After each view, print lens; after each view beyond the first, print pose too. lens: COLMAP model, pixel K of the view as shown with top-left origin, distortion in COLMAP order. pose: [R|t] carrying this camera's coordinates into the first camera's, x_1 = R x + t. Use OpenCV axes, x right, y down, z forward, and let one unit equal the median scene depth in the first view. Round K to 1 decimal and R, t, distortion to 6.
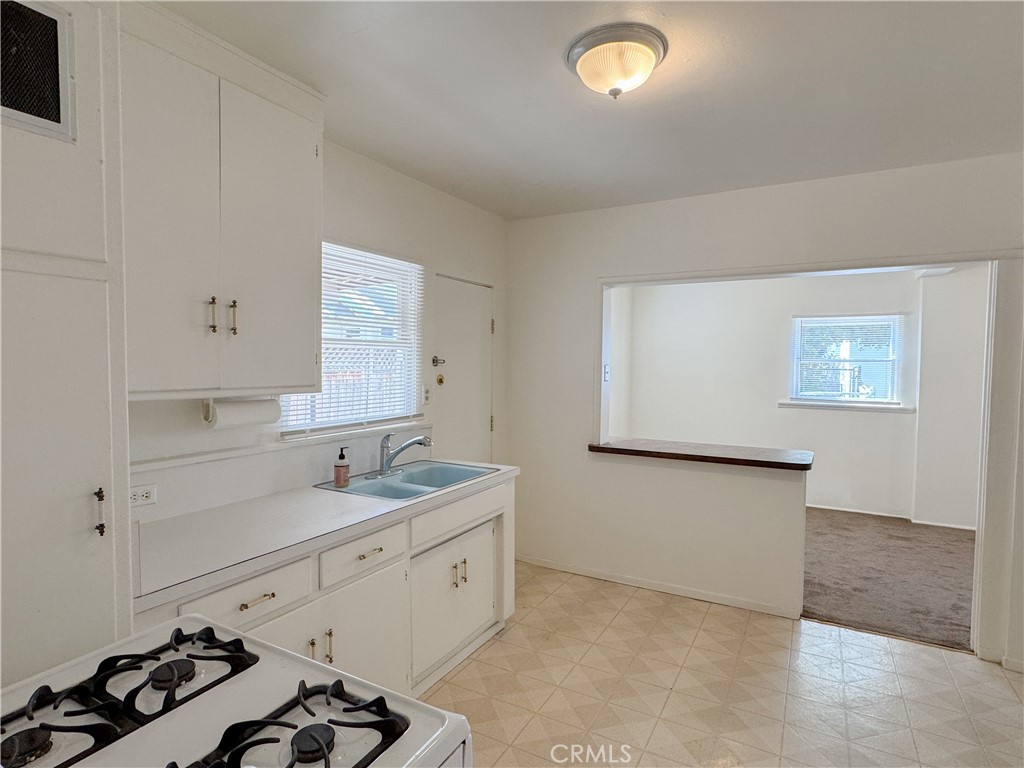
lens RADIAL K [[540.5, 0, 512.0], [0, 540.5, 384.0], [0, 0, 1]] dist [0.011924, 0.000637]
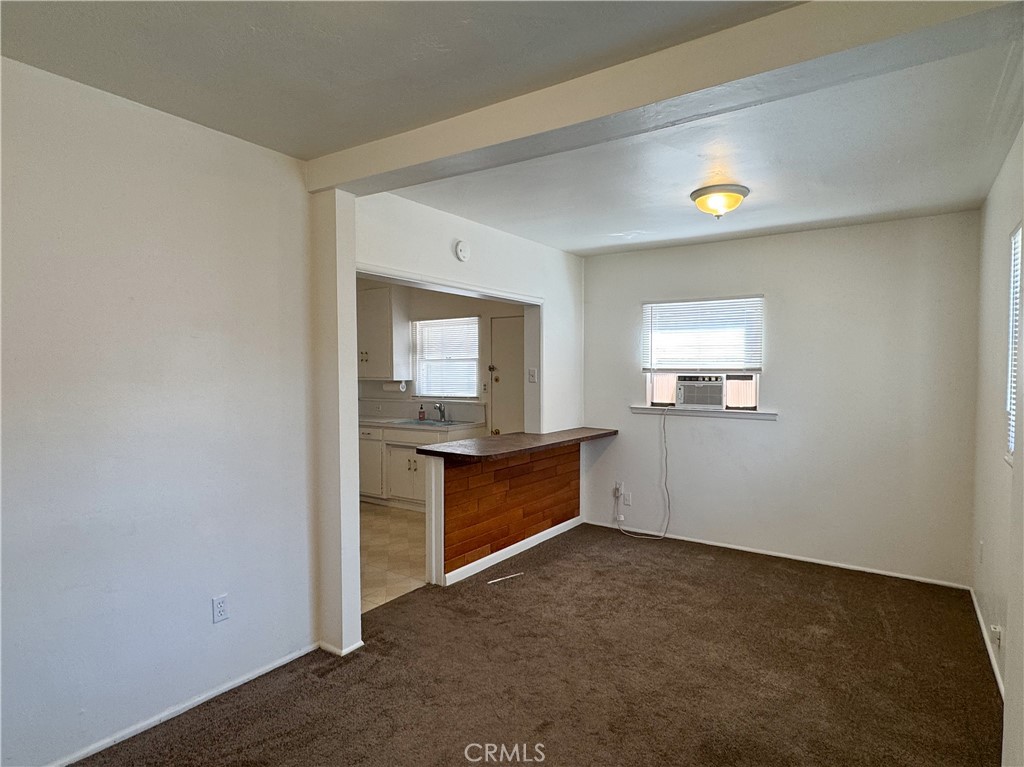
lens RADIAL K [[564.7, 0, 512.0], [0, 564.7, 383.5], [0, 0, 1]] dist [0.001437, -0.000094]
pose [[-0.065885, 0.007900, -0.997796, 1.722501], [-0.039096, 0.999180, 0.010493, -0.015503], [0.997061, 0.039701, -0.065522, 1.234004]]
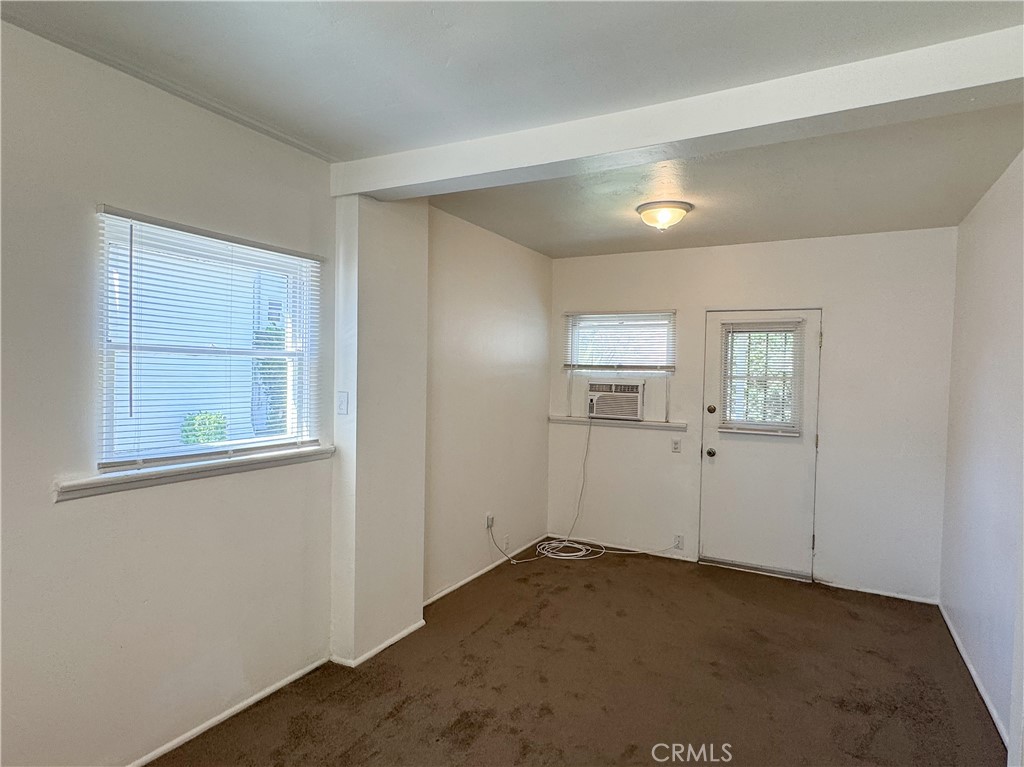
lens RADIAL K [[579.0, 0, 499.5], [0, 579.0, 380.2], [0, 0, 1]] dist [-0.002279, -0.001157]
pose [[-0.015228, -0.036871, 0.999204, 0.318177], [0.014191, 0.999211, 0.037087, -0.062230], [-0.999783, 0.014745, -0.014693, 1.422222]]
